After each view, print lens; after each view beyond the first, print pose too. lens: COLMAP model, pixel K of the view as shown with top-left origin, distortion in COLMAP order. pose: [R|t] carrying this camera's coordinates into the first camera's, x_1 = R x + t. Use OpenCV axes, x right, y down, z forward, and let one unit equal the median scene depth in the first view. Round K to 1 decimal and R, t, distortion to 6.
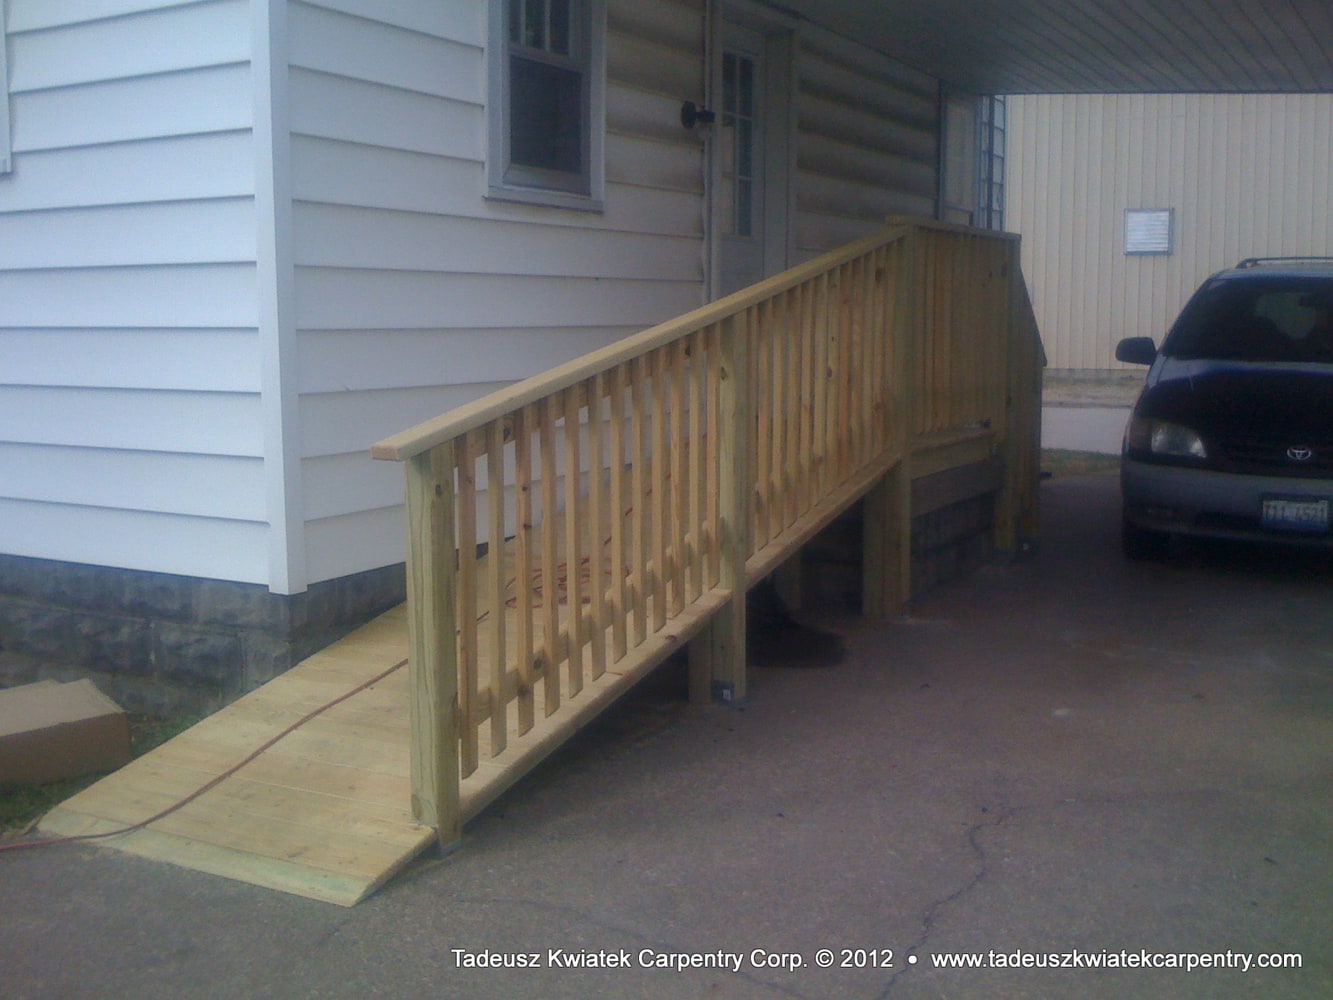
lens RADIAL K [[1466.1, 0, 693.9], [0, 1466.1, 474.1], [0, 0, 1]] dist [0.076041, -0.371953]
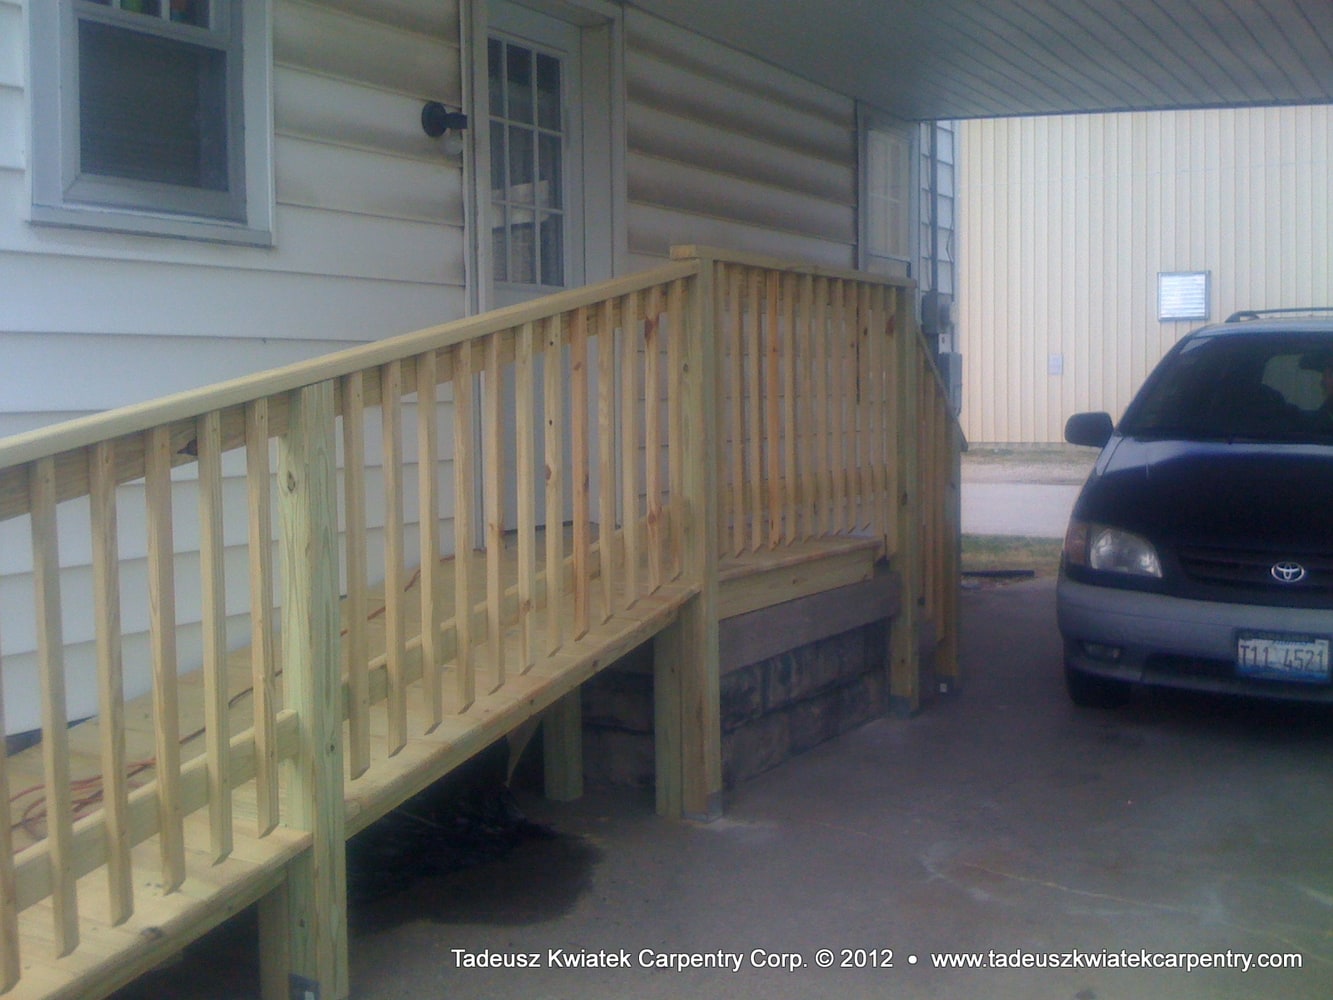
lens RADIAL K [[1466.1, 0, 693.9], [0, 1466.1, 474.1], [0, 0, 1]] dist [0.076041, -0.371953]
pose [[0.999248, -0.009126, -0.037689, 0.151278], [0.007197, 0.998673, -0.050987, -0.027706], [0.038105, 0.050677, 0.997988, 0.274093]]
